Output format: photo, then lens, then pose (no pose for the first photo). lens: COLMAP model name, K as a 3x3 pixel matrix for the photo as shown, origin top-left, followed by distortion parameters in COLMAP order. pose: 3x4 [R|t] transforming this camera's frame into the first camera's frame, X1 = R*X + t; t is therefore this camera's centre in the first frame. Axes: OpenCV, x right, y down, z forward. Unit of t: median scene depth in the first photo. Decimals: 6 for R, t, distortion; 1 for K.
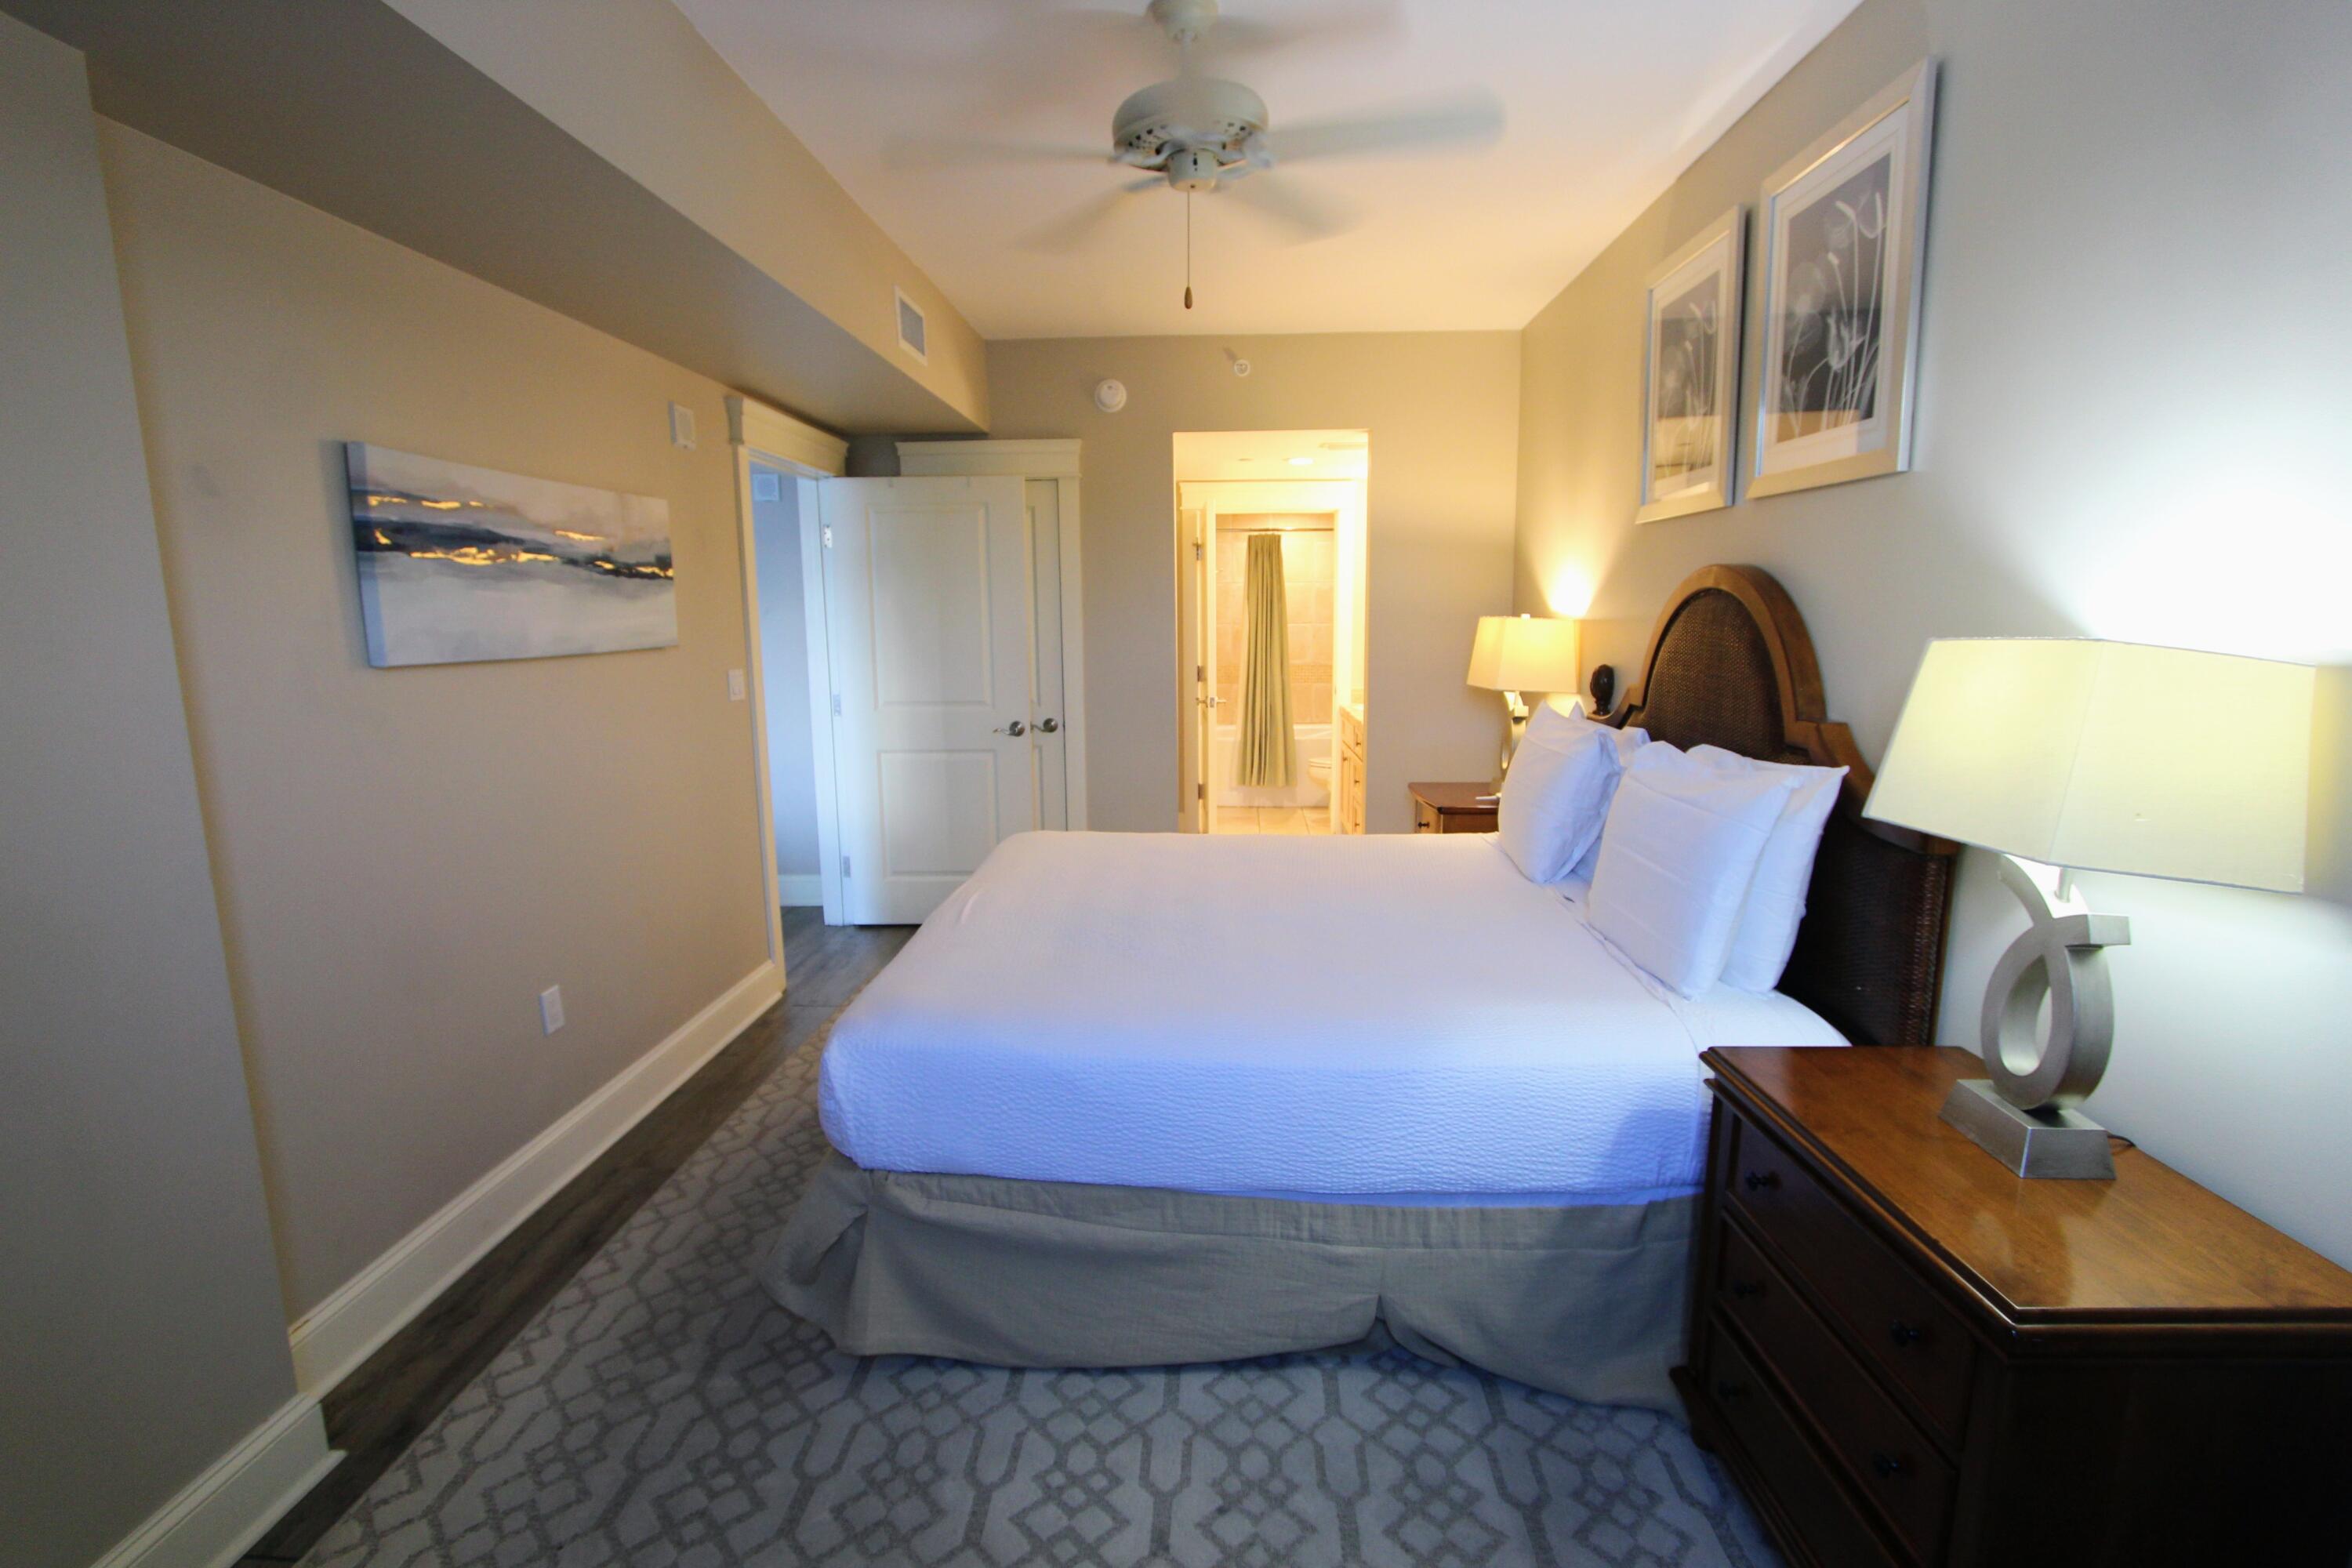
lens RADIAL K [[1083.9, 0, 1176.0], [0, 1083.9, 784.0], [0, 0, 1]] dist [-0.020051, 0.002182]
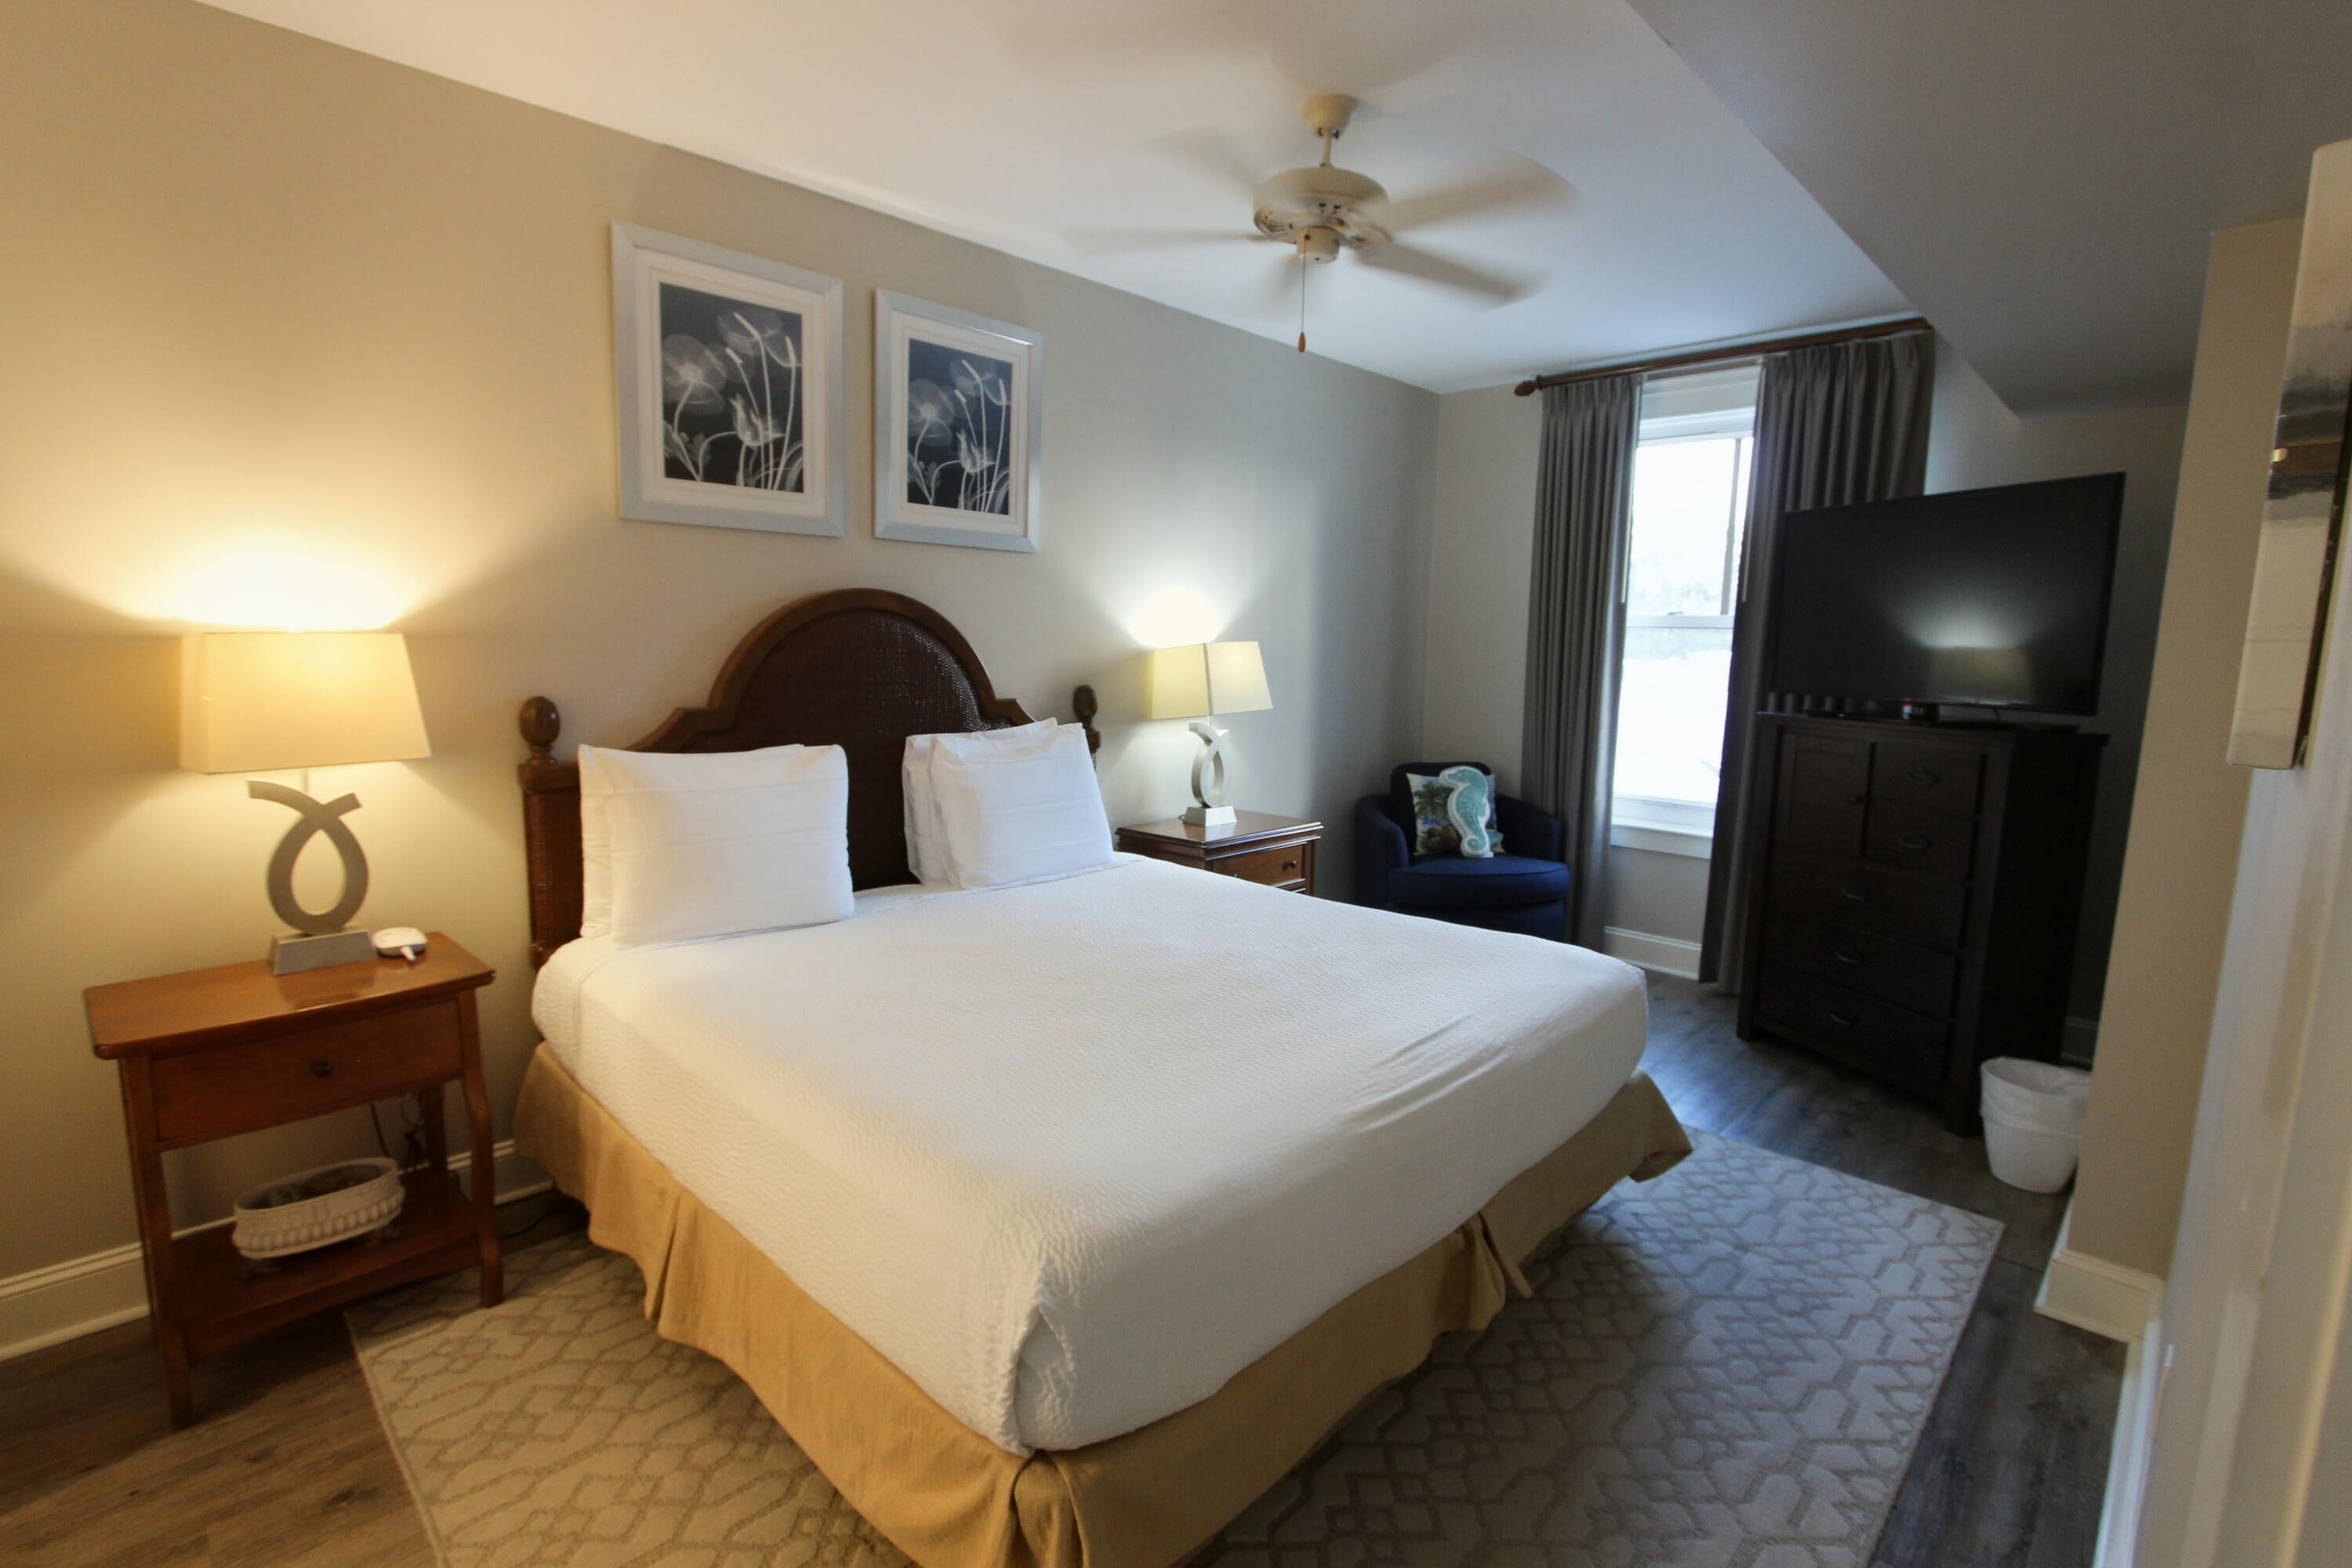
lens RADIAL K [[1083.9, 0, 1176.0], [0, 1083.9, 784.0], [0, 0, 1]] dist [-0.020051, 0.002182]
pose [[-0.748431, -0.097135, 0.656061, -0.672877], [0.096408, 0.962775, 0.252528, -0.324255], [-0.656168, 0.252249, -0.711206, 2.048670]]
